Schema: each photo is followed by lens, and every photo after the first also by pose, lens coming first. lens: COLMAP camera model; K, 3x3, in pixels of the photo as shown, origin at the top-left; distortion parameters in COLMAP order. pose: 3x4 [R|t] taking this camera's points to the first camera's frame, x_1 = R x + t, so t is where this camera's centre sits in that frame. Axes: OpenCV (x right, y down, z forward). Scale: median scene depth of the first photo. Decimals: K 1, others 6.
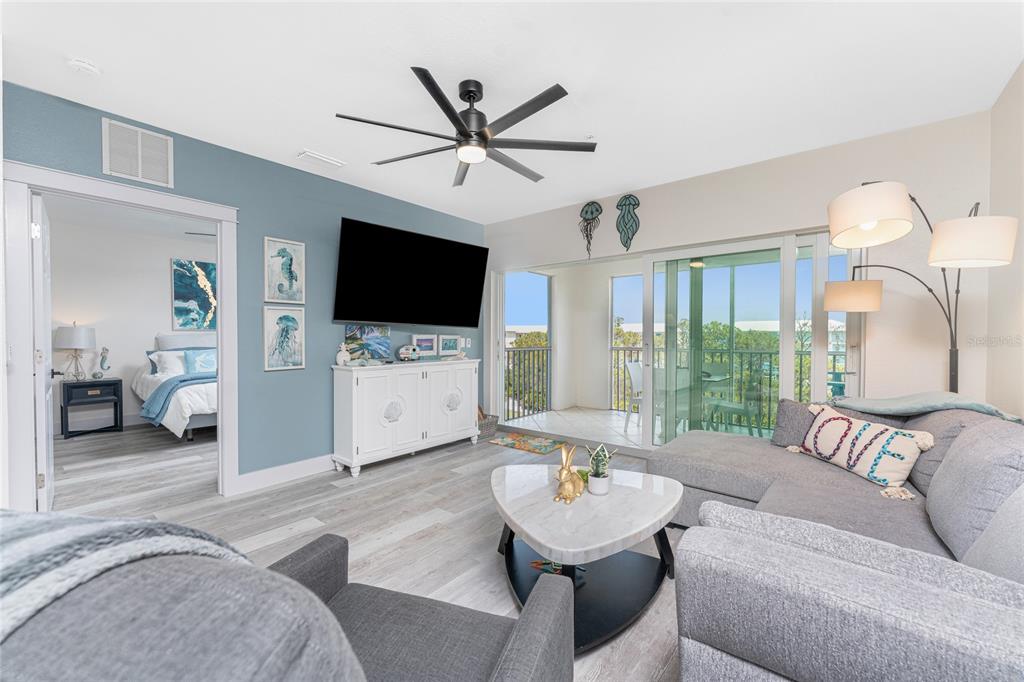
lens RADIAL K [[417.6, 0, 520.0], [0, 417.6, 343.7], [0, 0, 1]] dist [-0.001165, 0.000794]
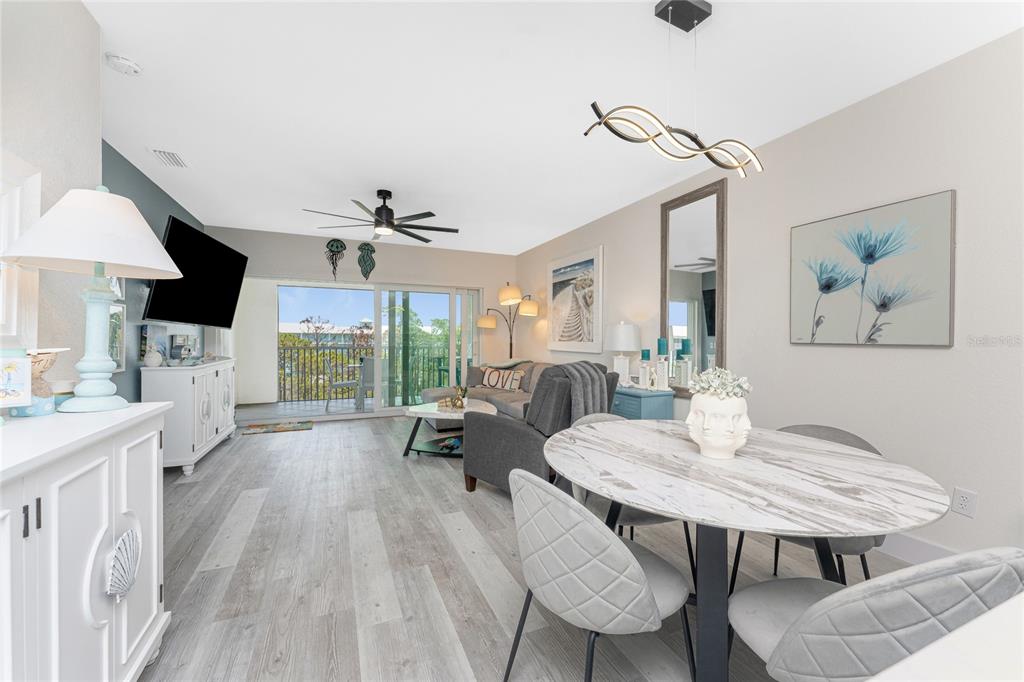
lens RADIAL K [[417.6, 0, 529.3], [0, 417.6, 344.4], [0, 0, 1]] dist [-0.001165, 0.000794]
pose [[0.428778, -0.009792, 0.903357, -0.863587], [0.012461, 0.999910, 0.004924, 0.006306], [-0.903324, 0.009146, 0.428862, -0.164076]]
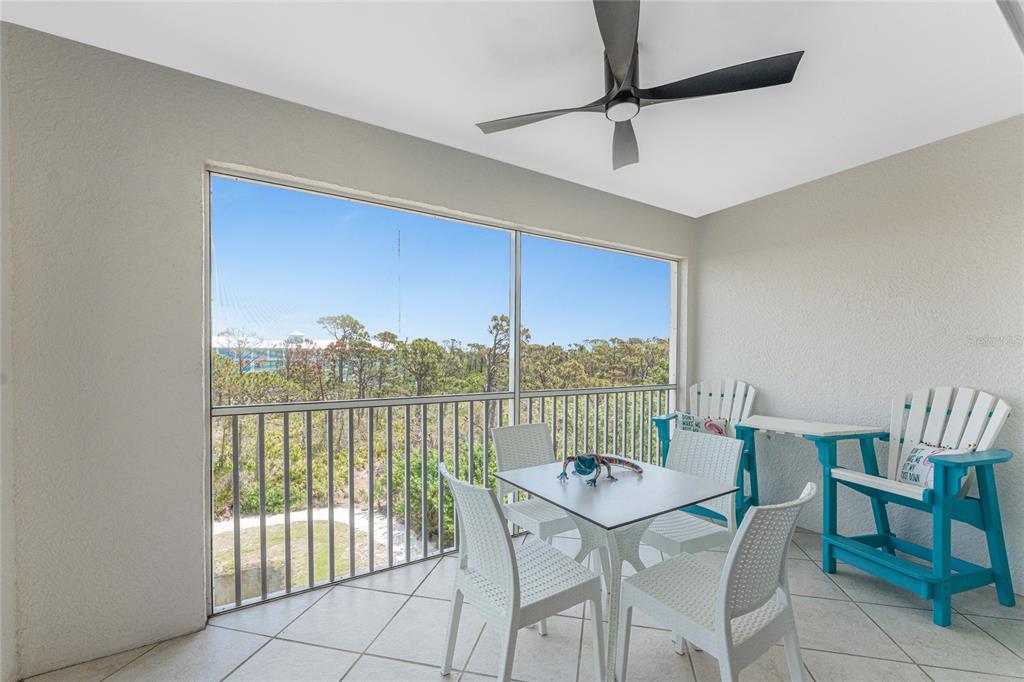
lens RADIAL K [[417.6, 0, 515.6], [0, 417.6, 349.9], [0, 0, 1]] dist [-0.001165, 0.000794]
pose [[0.308363, 0.013658, 0.951171, -0.374647], [0.010931, 0.999780, -0.017900, -0.017339], [-0.951206, 0.015917, 0.308146, 0.693483]]
